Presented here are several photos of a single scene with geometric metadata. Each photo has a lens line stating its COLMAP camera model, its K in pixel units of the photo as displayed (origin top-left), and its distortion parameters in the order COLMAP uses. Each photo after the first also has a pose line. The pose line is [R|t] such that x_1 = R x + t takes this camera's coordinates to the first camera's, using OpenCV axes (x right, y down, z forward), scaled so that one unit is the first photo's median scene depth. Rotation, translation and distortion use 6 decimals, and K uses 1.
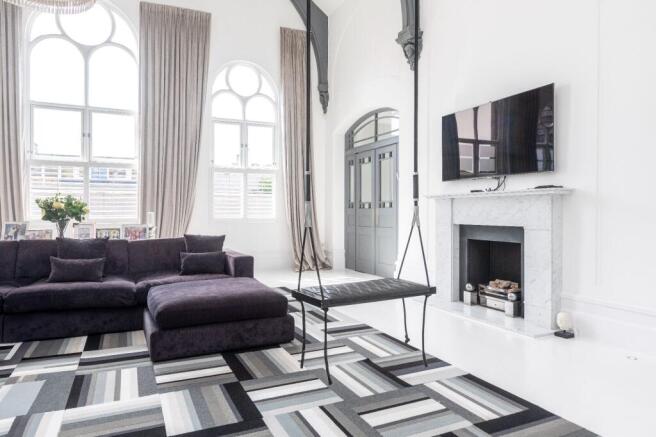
lens RADIAL K [[407.4, 0, 302.7], [0, 407.4, 214.7], [0, 0, 1]] dist [0.031110, 0.000737]
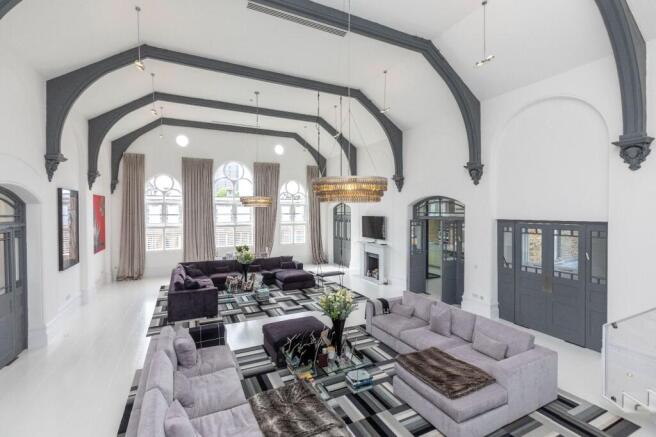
lens RADIAL K [[300.0, 0, 329.1], [0, 300.0, 215.5], [0, 0, 1]] dist [0.000174, 0.000000]
pose [[0.998555, -0.002018, 0.053696, -0.033695], [0.001735, 0.999984, 0.005311, -0.286261], [-0.053706, -0.005210, 0.998543, -1.396299]]
